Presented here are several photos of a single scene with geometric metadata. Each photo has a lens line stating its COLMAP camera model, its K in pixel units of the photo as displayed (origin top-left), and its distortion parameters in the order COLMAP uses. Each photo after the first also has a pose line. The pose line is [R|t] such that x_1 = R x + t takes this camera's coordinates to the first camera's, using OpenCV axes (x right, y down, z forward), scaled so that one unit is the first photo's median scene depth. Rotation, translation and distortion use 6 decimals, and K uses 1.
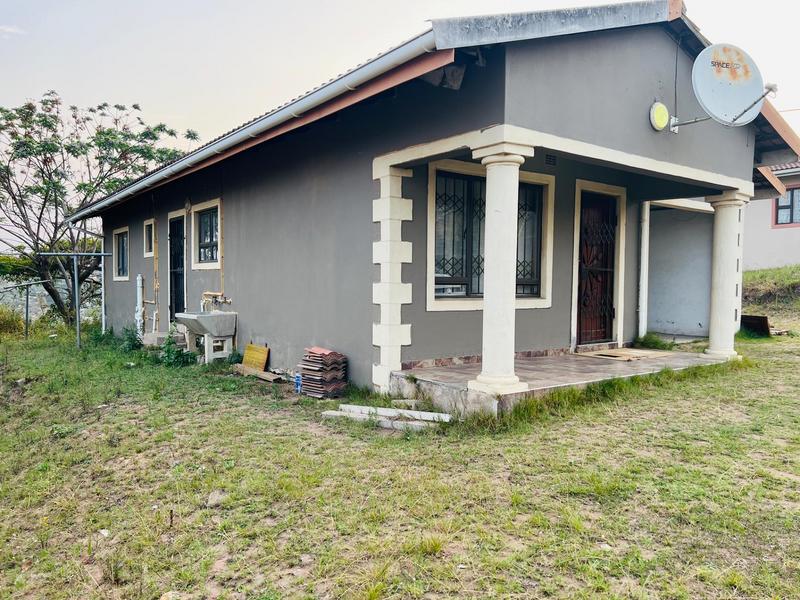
lens RADIAL K [[605.8, 0, 400.0], [0, 605.8, 300.0], [0, 0, 1]] dist [0.042958, -0.065960]
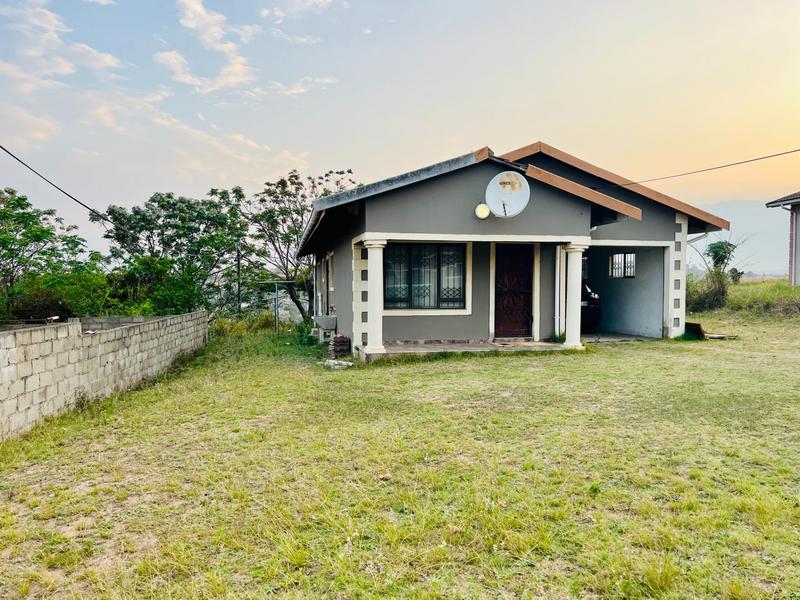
lens RADIAL K [[605.8, 0, 400.0], [0, 605.8, 300.0], [0, 0, 1]] dist [0.042958, -0.065960]
pose [[0.901000, -0.001333, -0.433818, 0.774336], [-0.003681, 0.999936, -0.010718, -0.009641], [0.433804, 0.011253, 0.900937, -0.589063]]
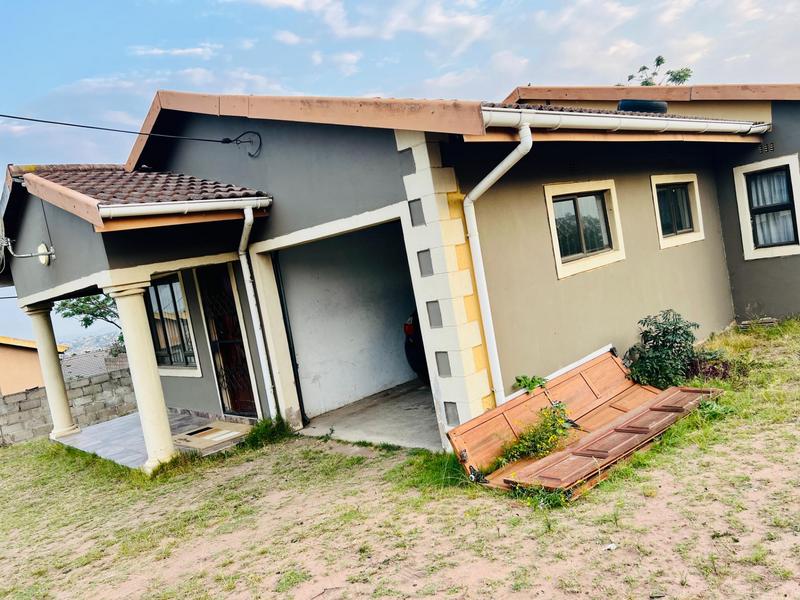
lens RADIAL K [[605.8, 0, 400.0], [0, 605.8, 300.0], [0, 0, 1]] dist [0.042958, -0.065960]
pose [[0.122421, 0.025418, -0.992153, 1.369101], [0.145209, 0.988456, 0.043240, -0.121638], [0.981798, -0.149363, 0.117317, 1.205537]]
